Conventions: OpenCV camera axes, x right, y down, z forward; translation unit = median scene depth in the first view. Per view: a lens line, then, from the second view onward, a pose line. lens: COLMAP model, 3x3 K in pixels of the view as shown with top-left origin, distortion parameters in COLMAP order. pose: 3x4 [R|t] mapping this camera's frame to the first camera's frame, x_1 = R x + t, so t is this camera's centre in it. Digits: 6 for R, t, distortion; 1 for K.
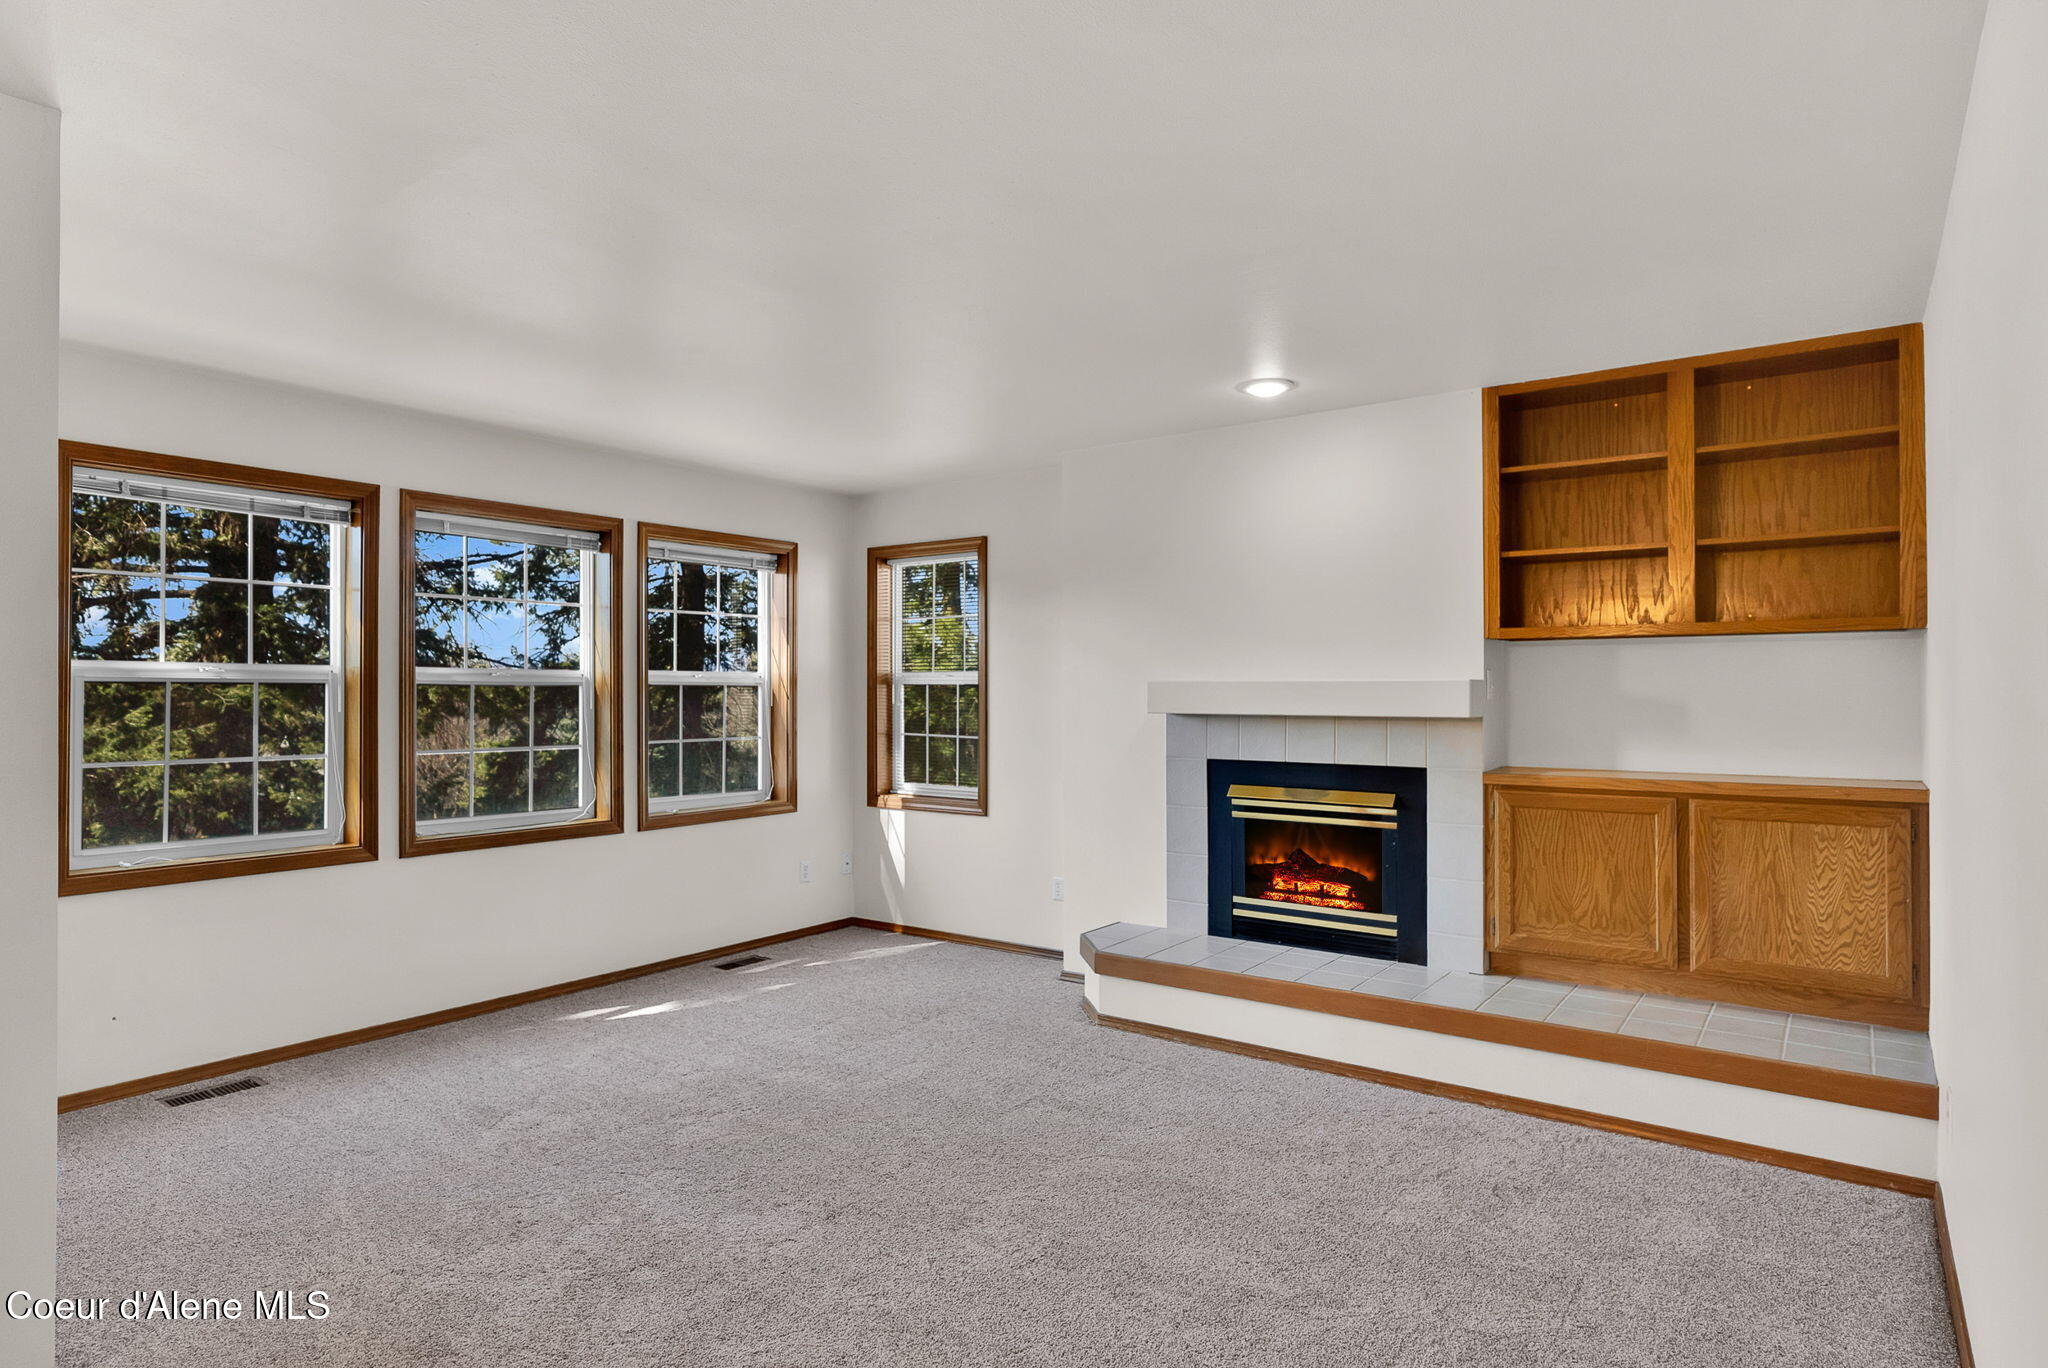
lens RADIAL K [[1134.3, 0, 1024.0], [0, 1134.3, 684.0], [0, 0, 1]] dist [-0.002874, 0.001440]
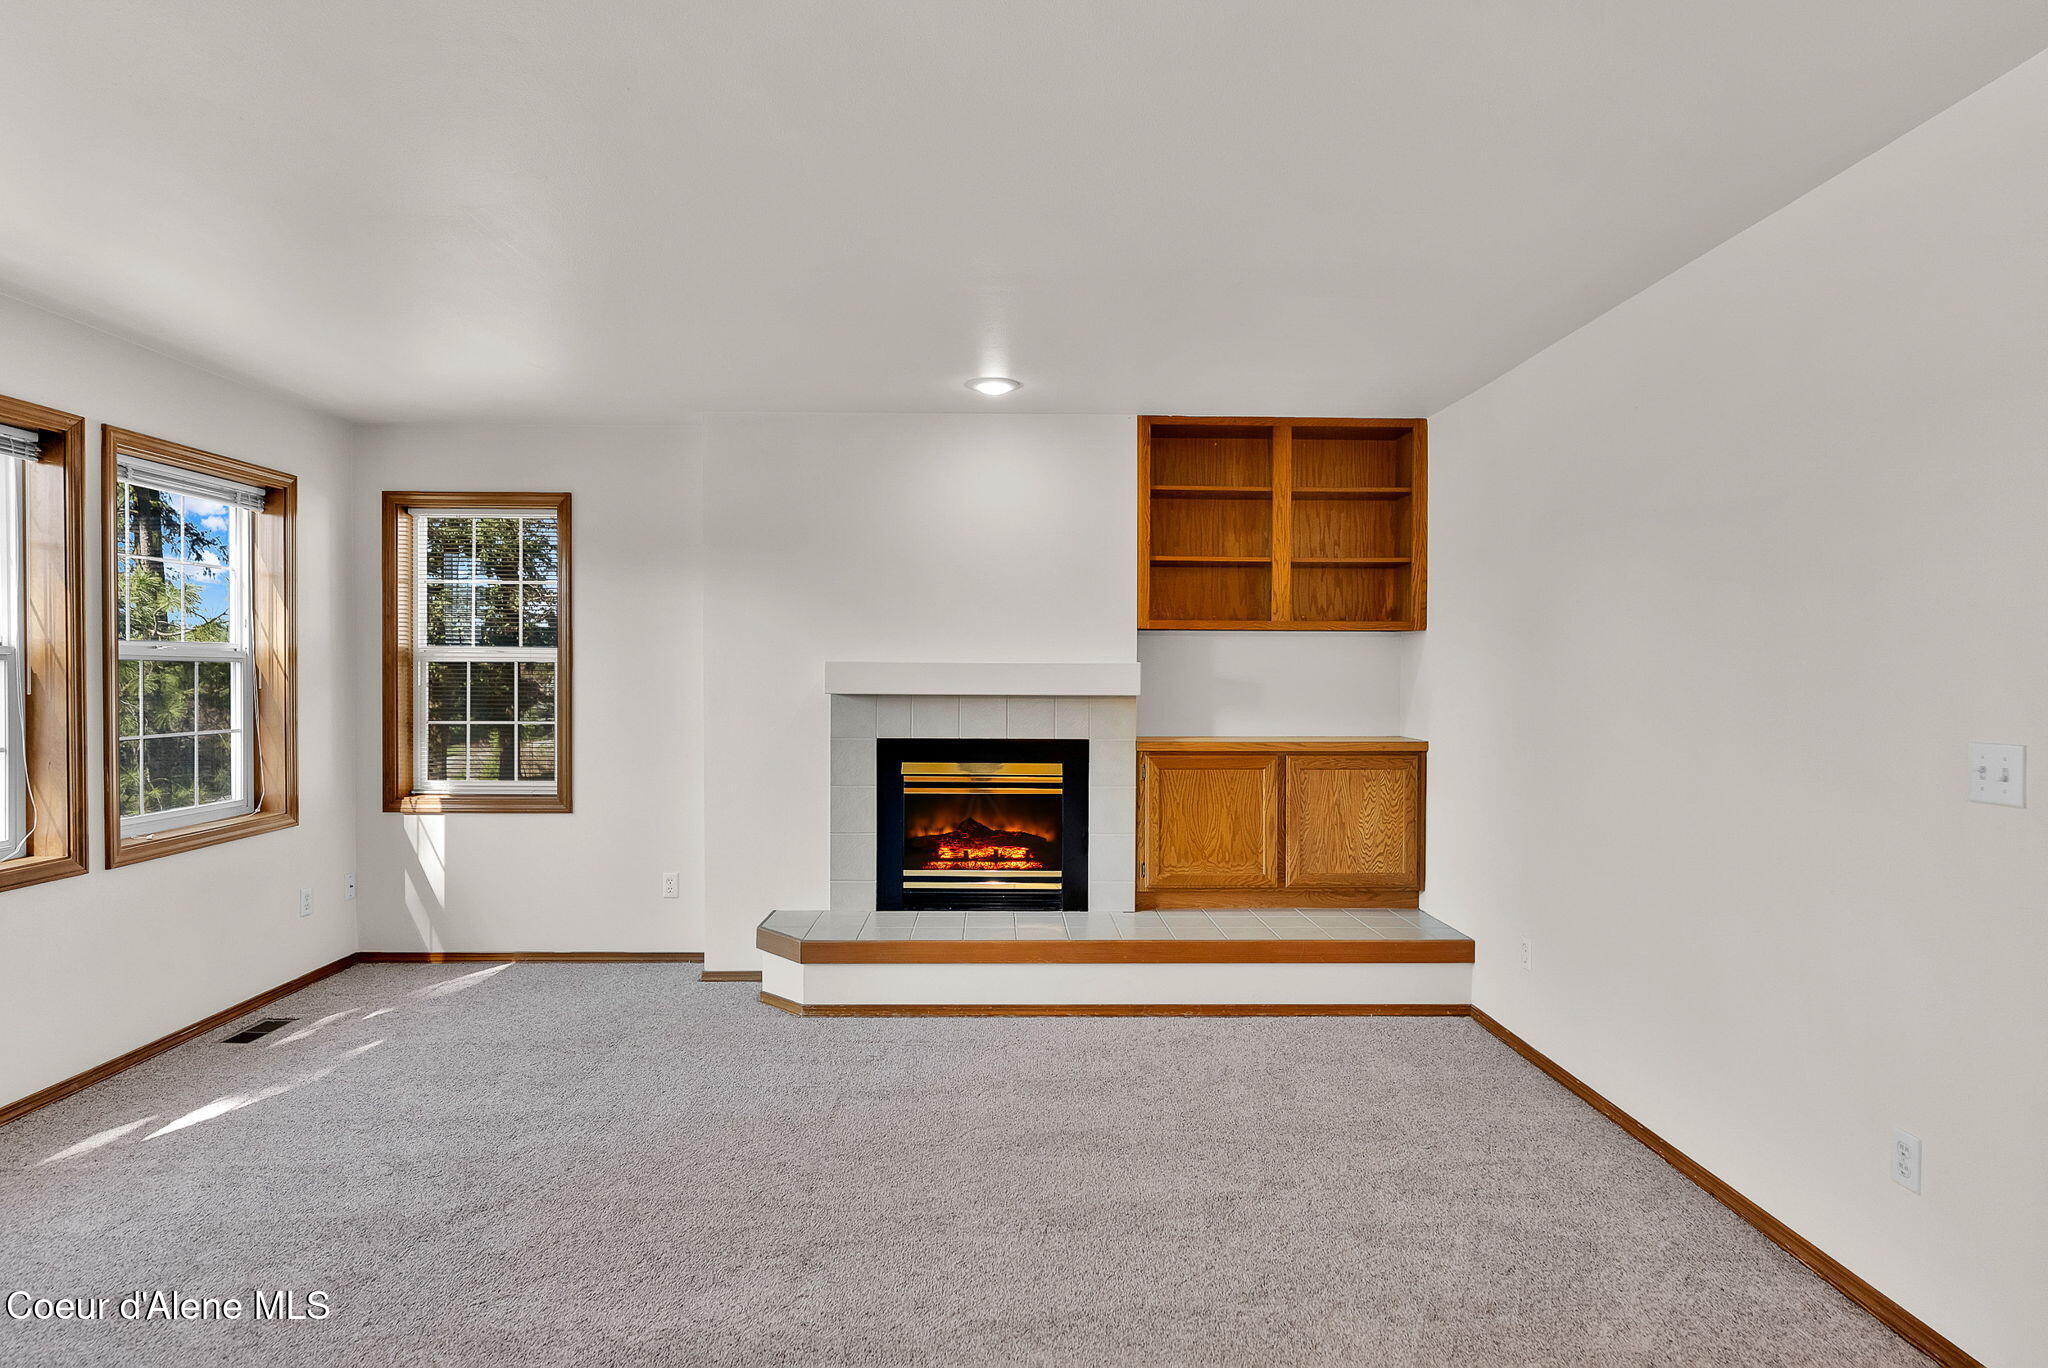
lens RADIAL K [[1119.8, 0, 1024.0], [0, 1119.8, 684.0], [0, 0, 1]] dist [-0.001454, 0.000496]
pose [[0.793794, -0.003291, 0.608178, -0.374513], [-0.007895, 0.999845, 0.015714, 0.000703], [-0.608135, -0.017275, 0.793645, 0.135711]]
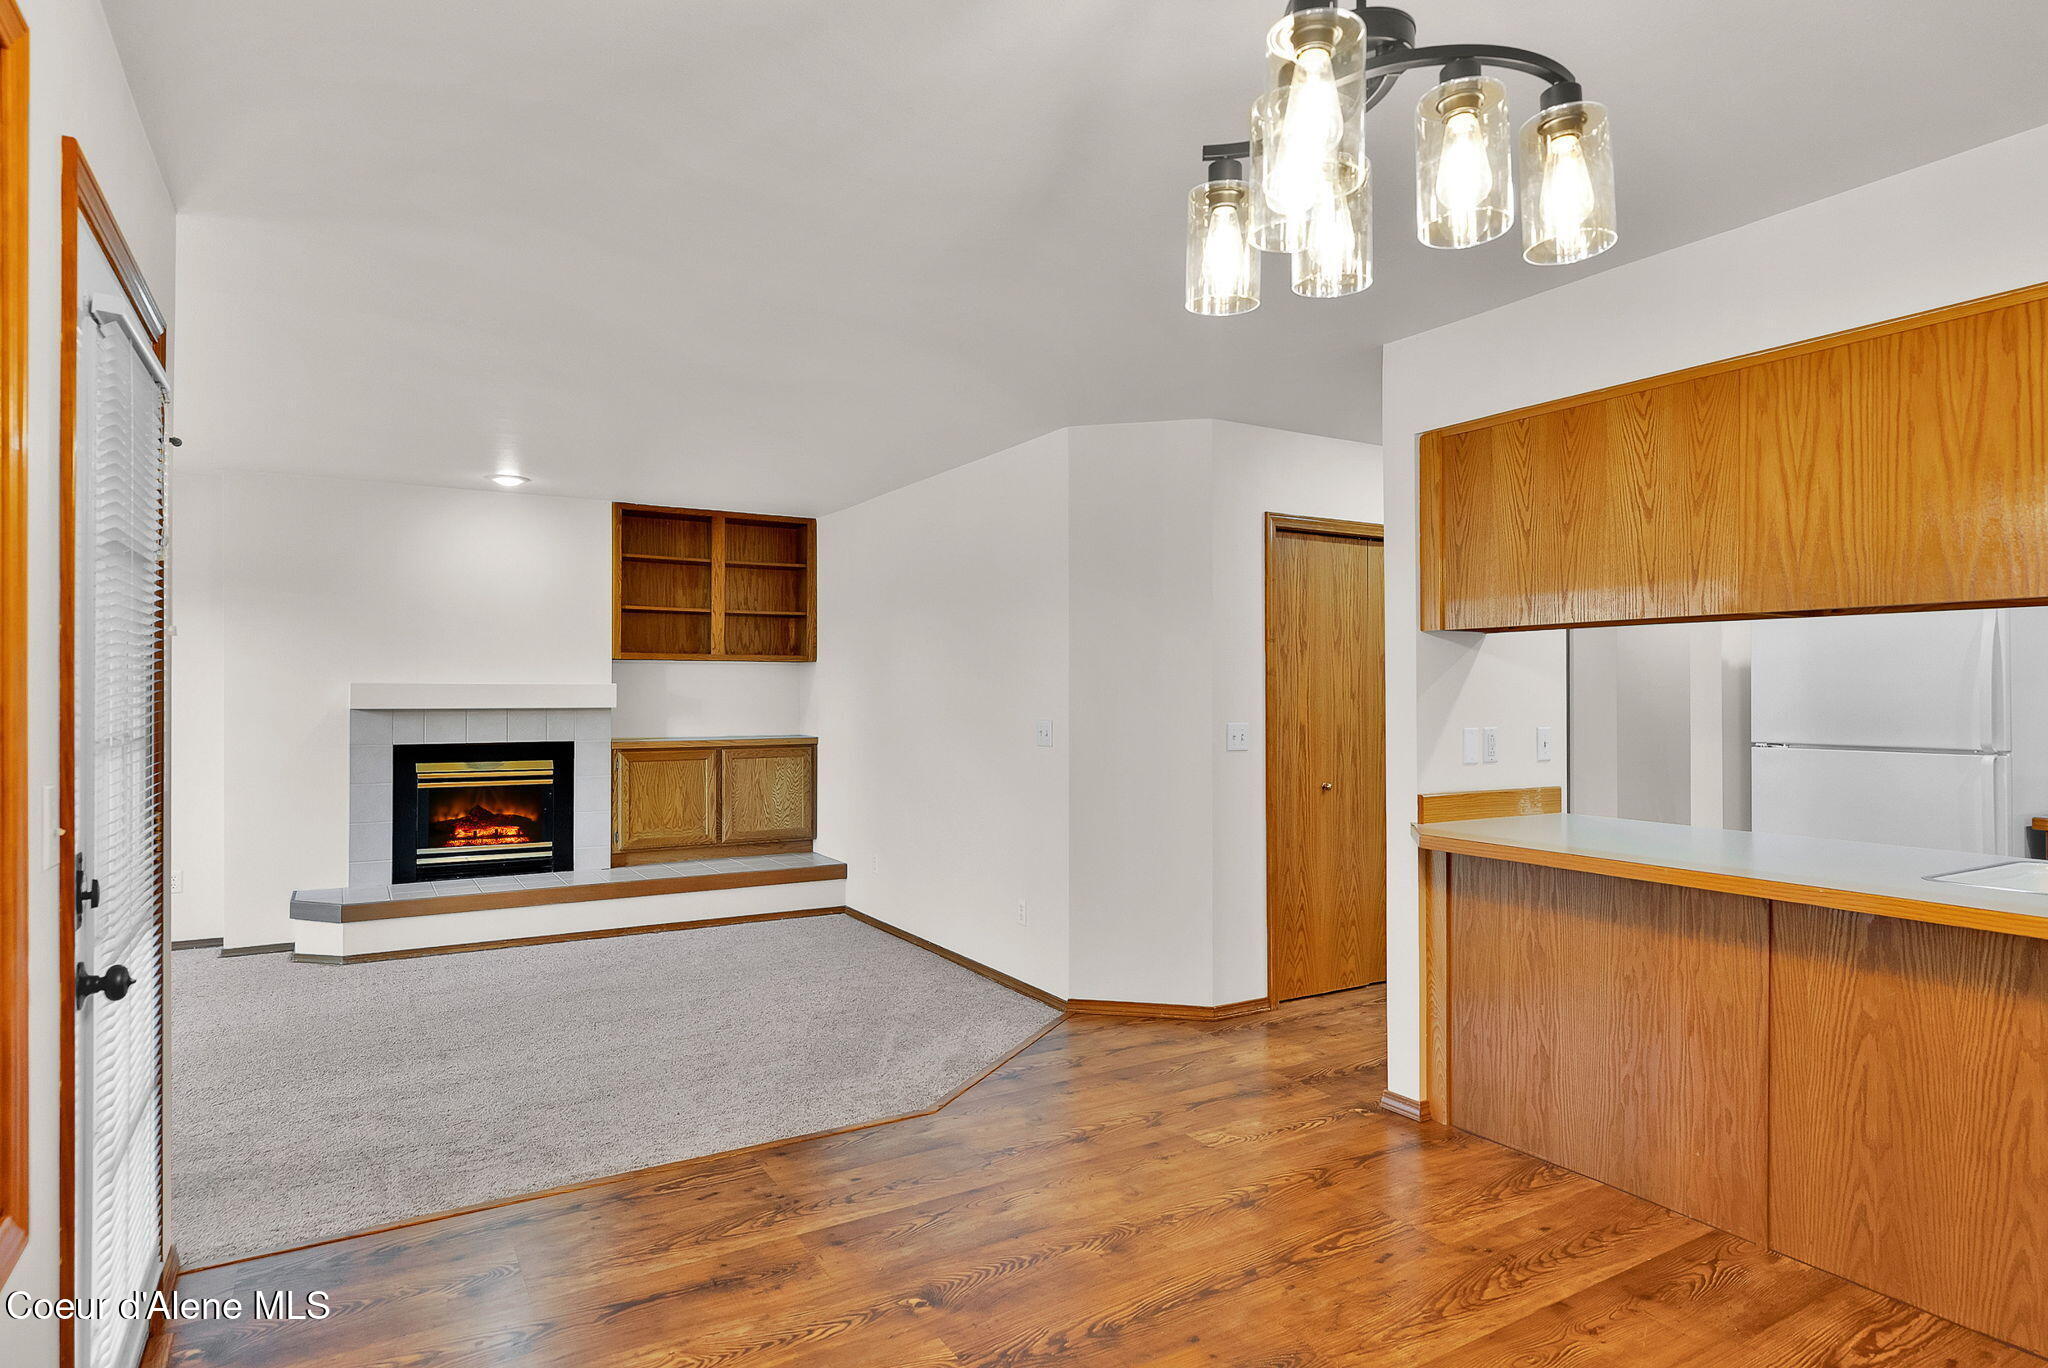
lens RADIAL K [[1134.3, 0, 1024.0], [0, 1134.3, 684.0], [0, 0, 1]] dist [-0.002874, 0.001440]
pose [[0.389138, 0.005622, 0.921162, -0.792524], [-0.007125, 0.999970, -0.003093, -0.002811], [-0.921152, -0.005360, 0.389166, -0.149966]]
